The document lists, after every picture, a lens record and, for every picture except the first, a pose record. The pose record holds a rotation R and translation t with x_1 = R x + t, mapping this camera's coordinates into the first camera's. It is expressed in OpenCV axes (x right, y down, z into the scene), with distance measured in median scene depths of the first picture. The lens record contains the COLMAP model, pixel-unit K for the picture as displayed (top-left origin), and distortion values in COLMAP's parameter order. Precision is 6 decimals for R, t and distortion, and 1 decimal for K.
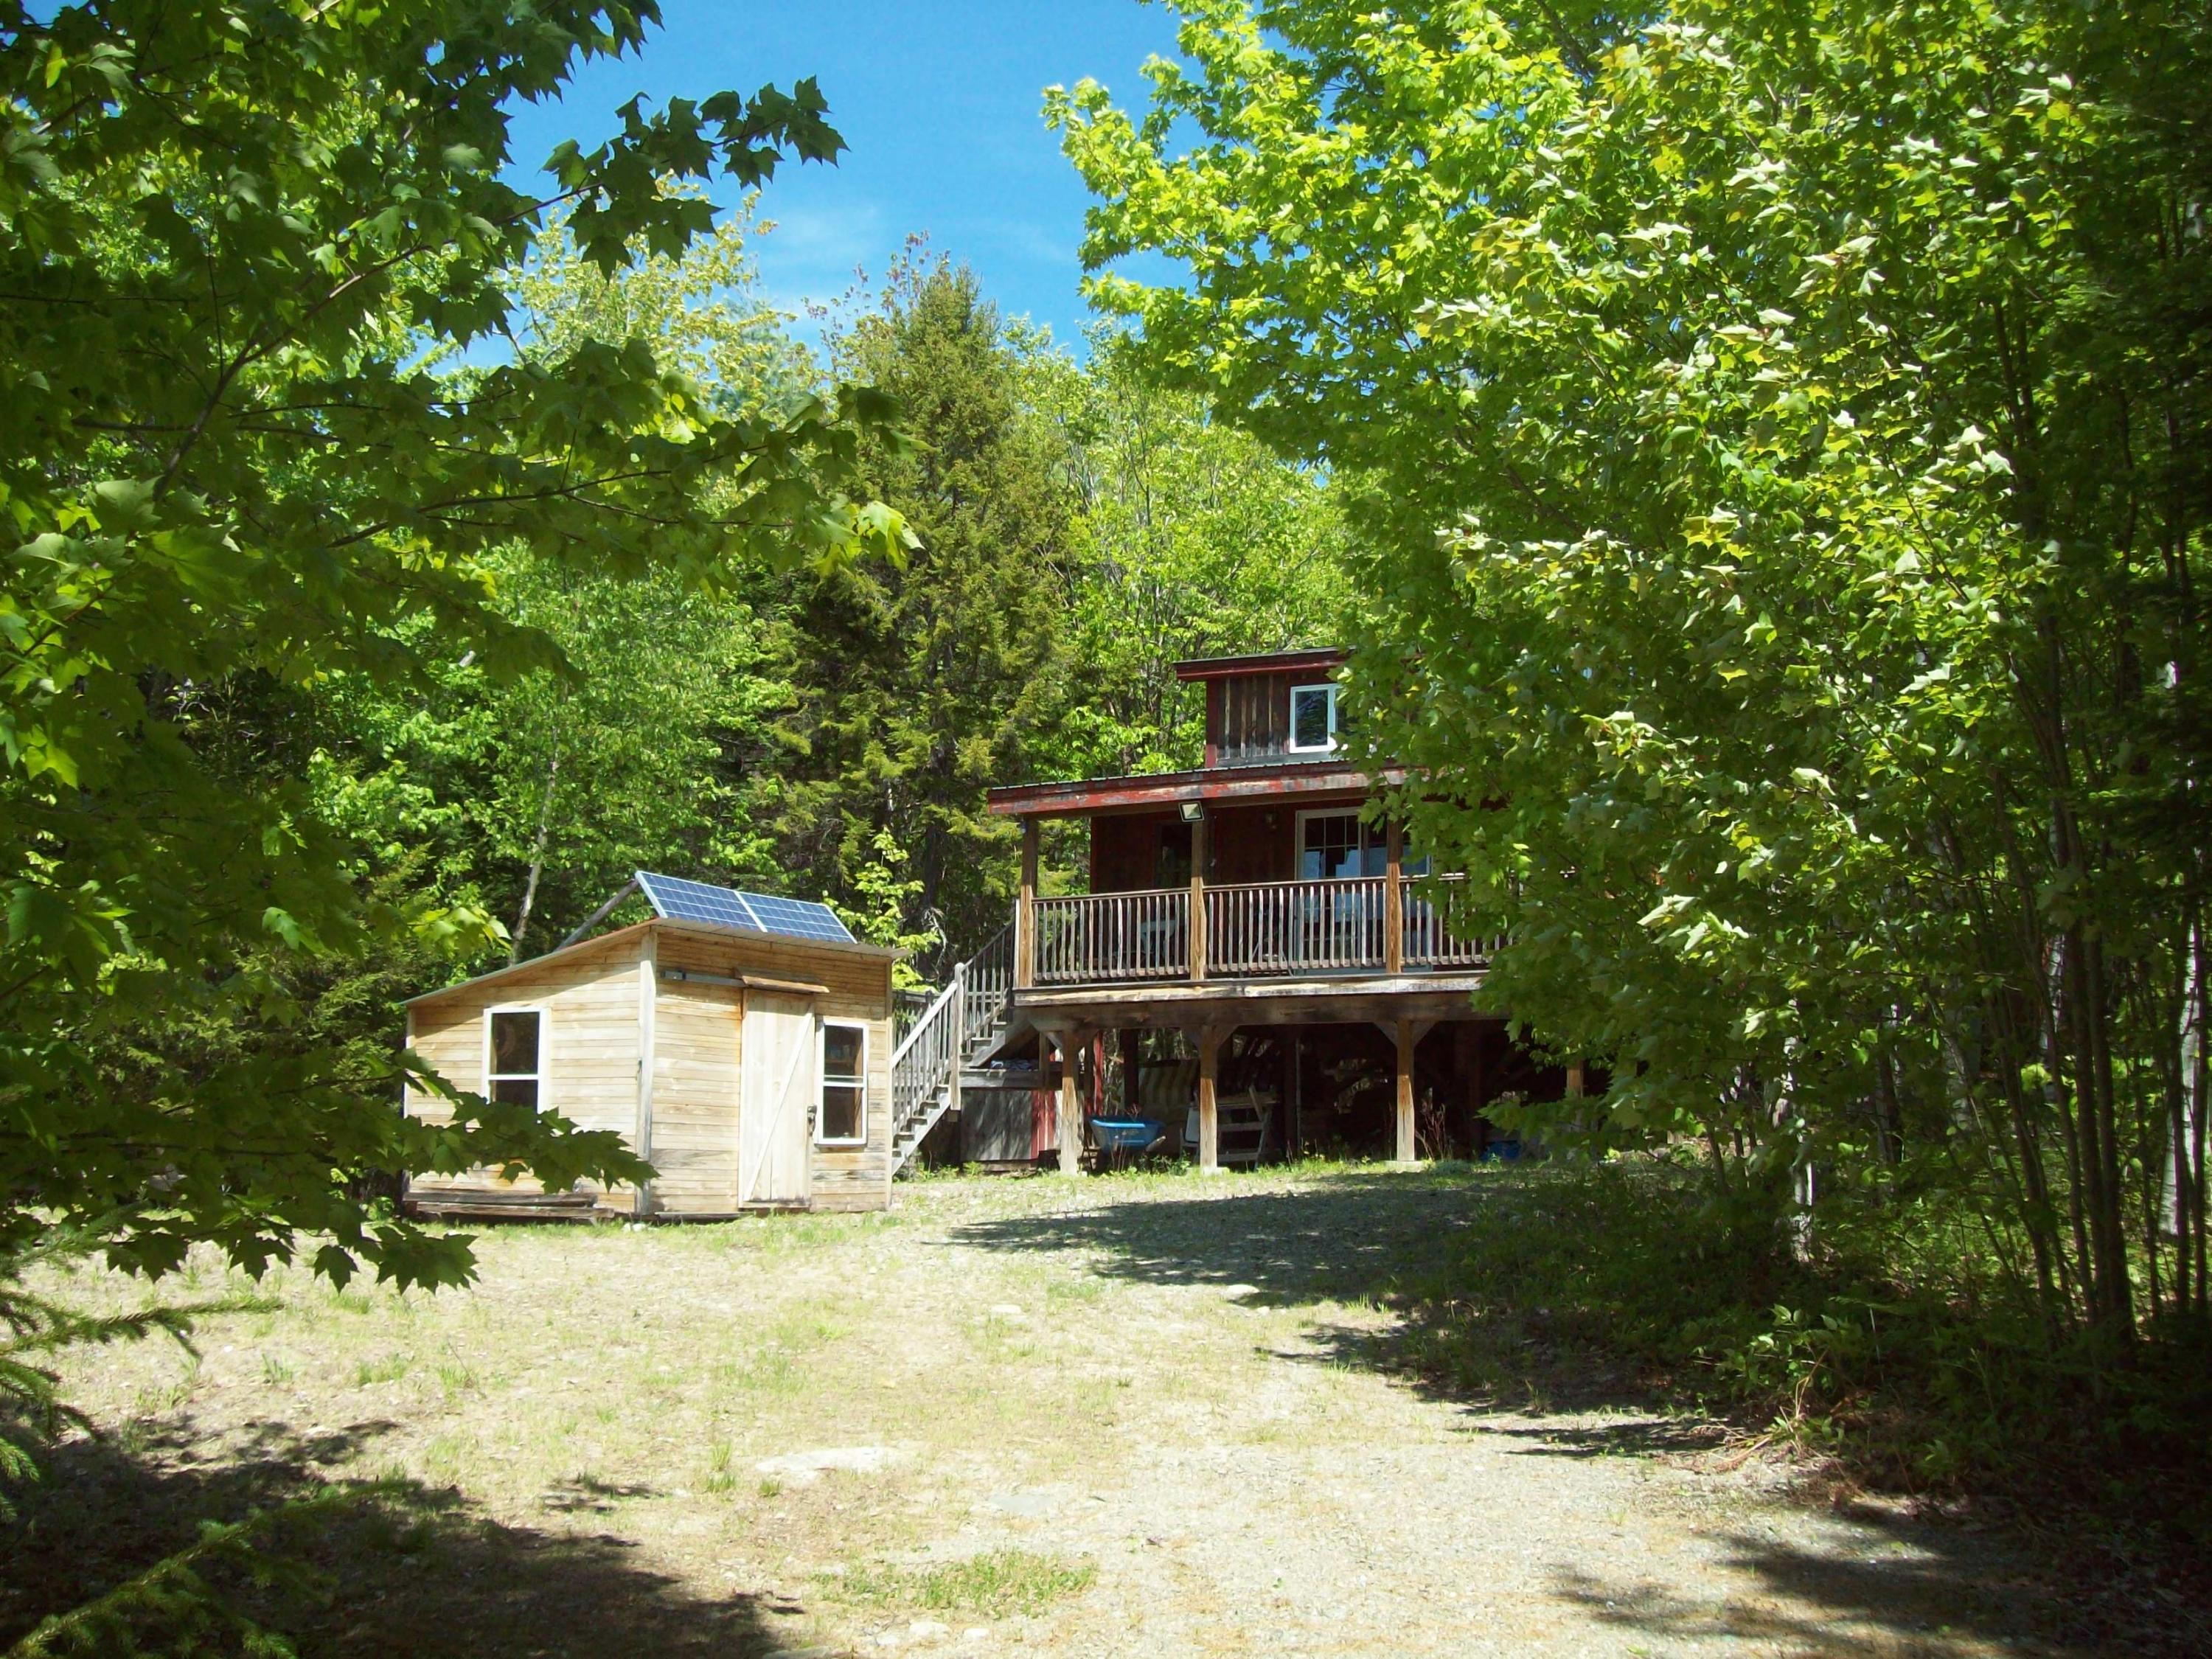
lens RADIAL K [[2318.9, 0, 1259.2], [0, 2318.9, 830.2], [0, 0, 1]] dist [-0.086358, 0.007578]
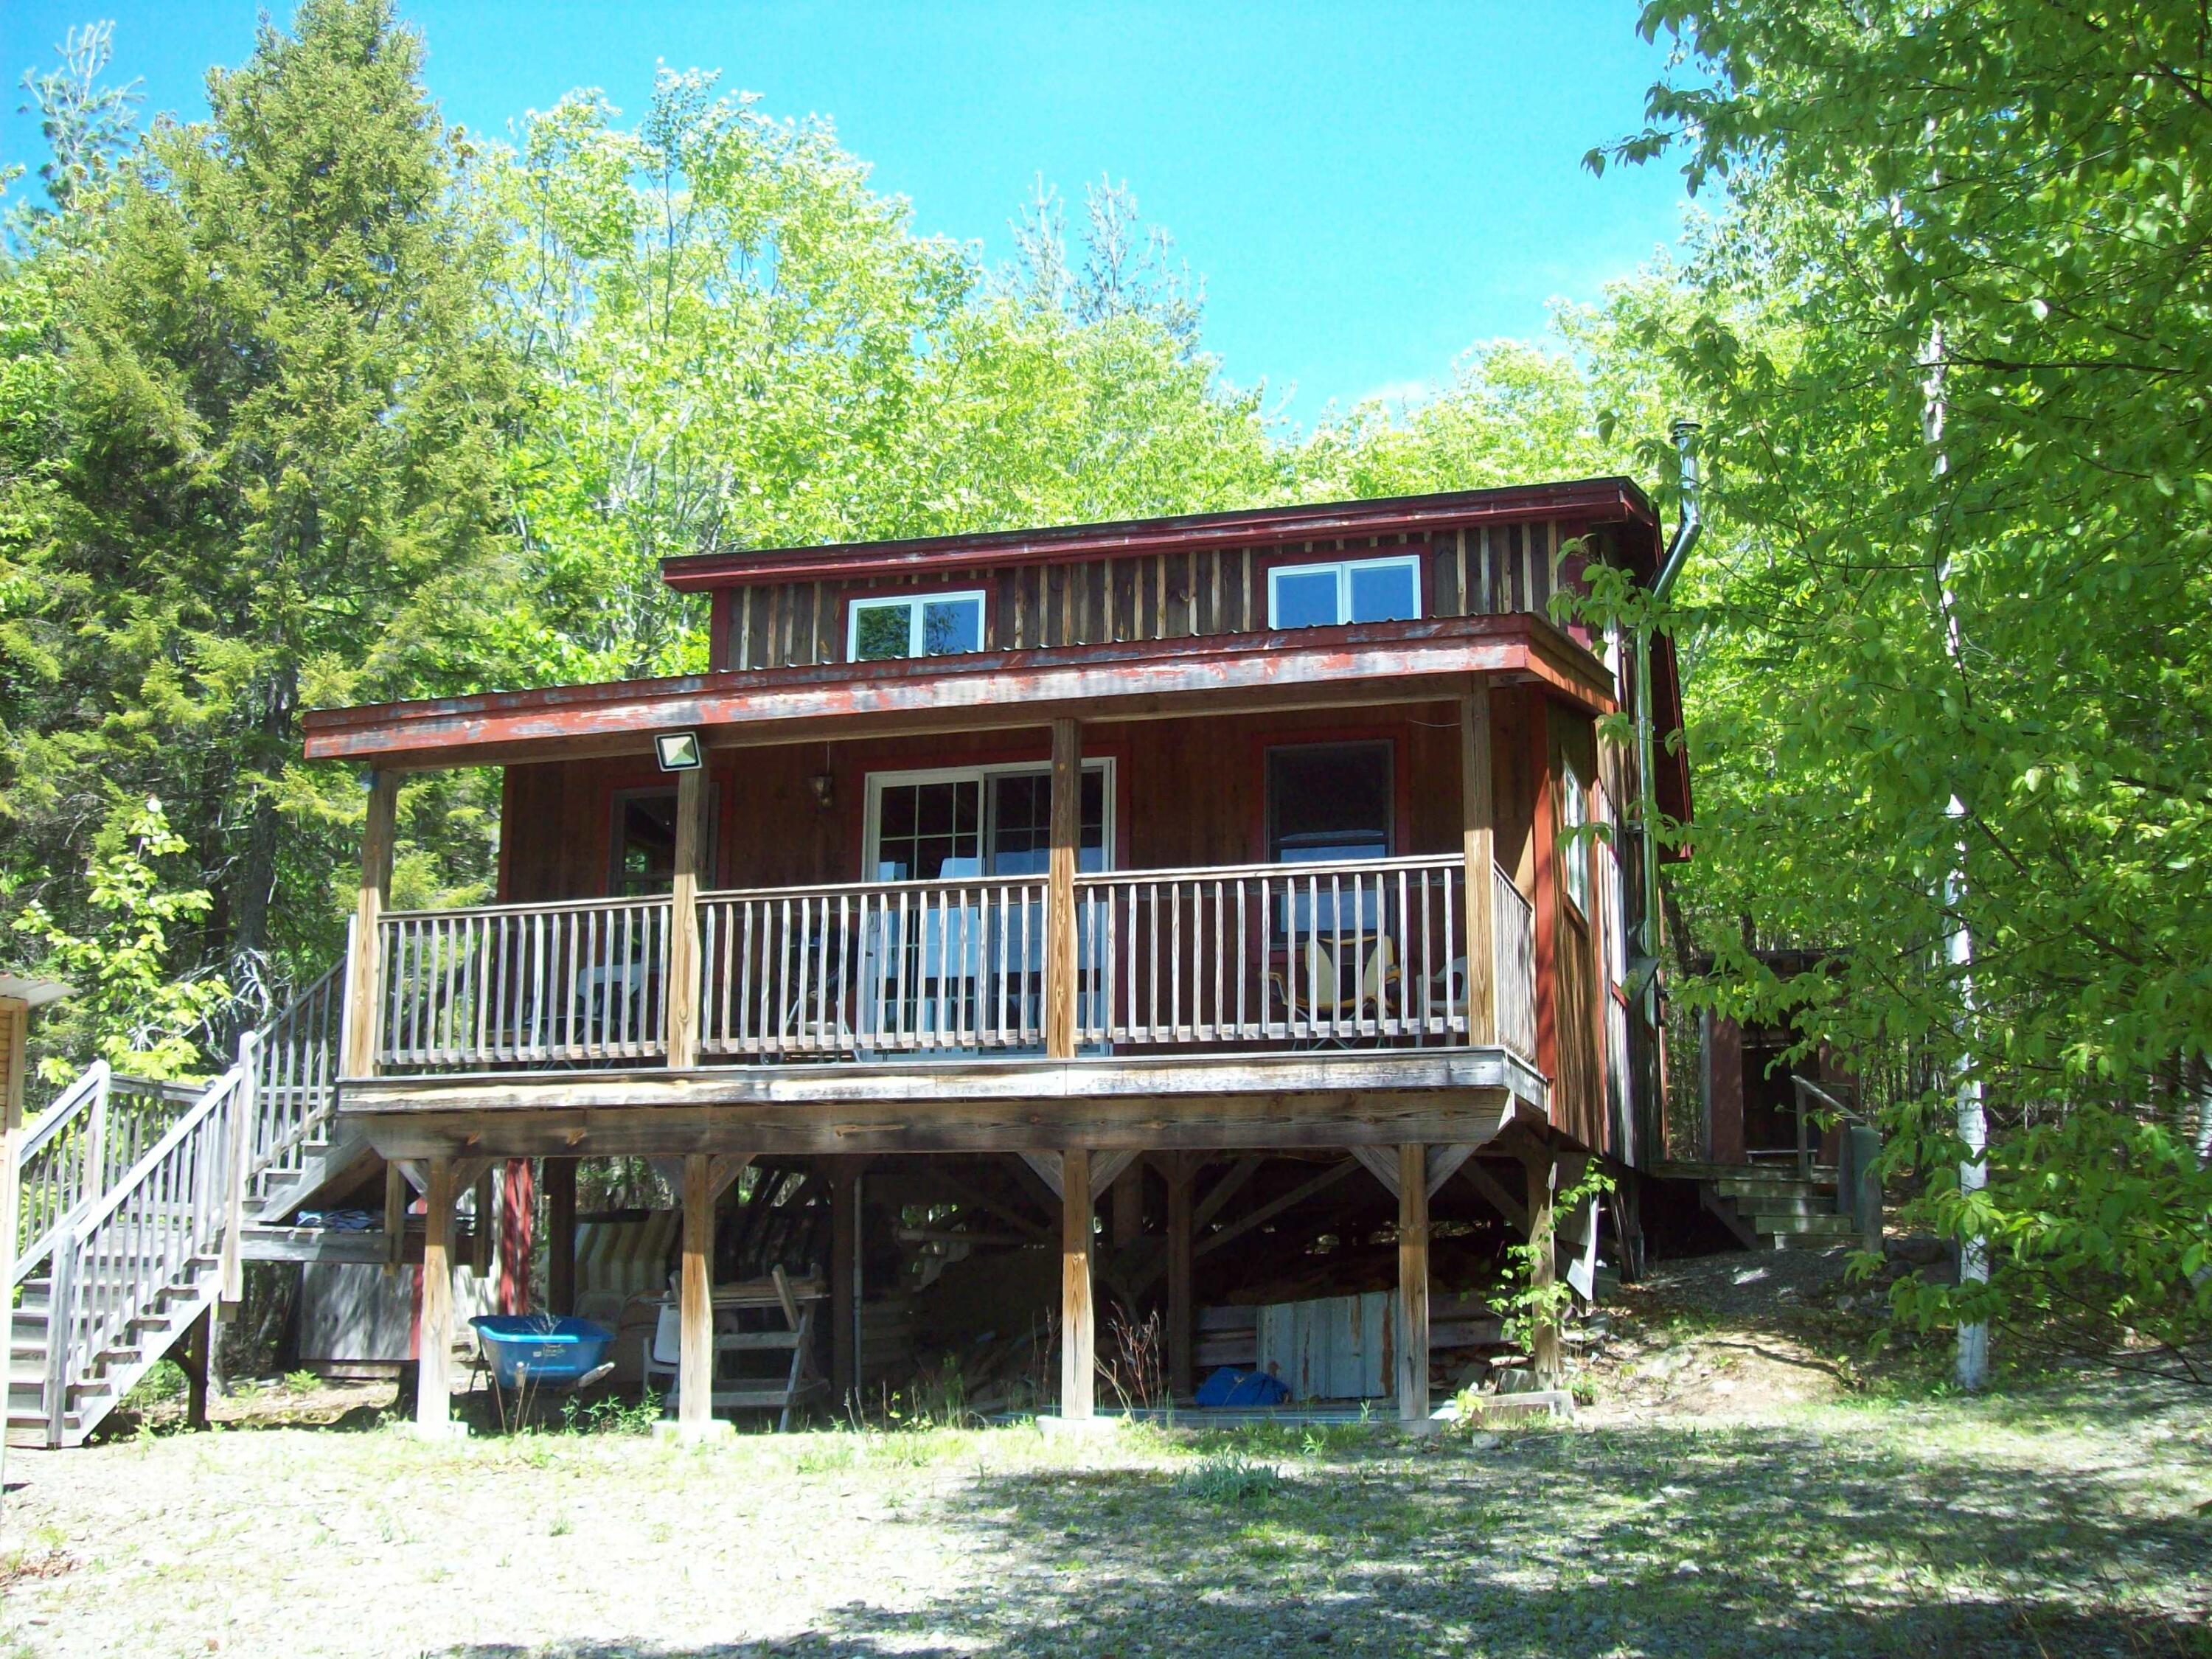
lens RADIAL K [[2318.9, 0, 1259.2], [0, 2318.9, 830.2], [0, 0, 1]] dist [-0.086358, 0.007578]
pose [[0.980620, 0.027967, 0.193914, -0.000524], [-0.020132, 0.998904, -0.042256, 0.028718], [-0.194883, 0.037533, 0.980108, 0.438021]]
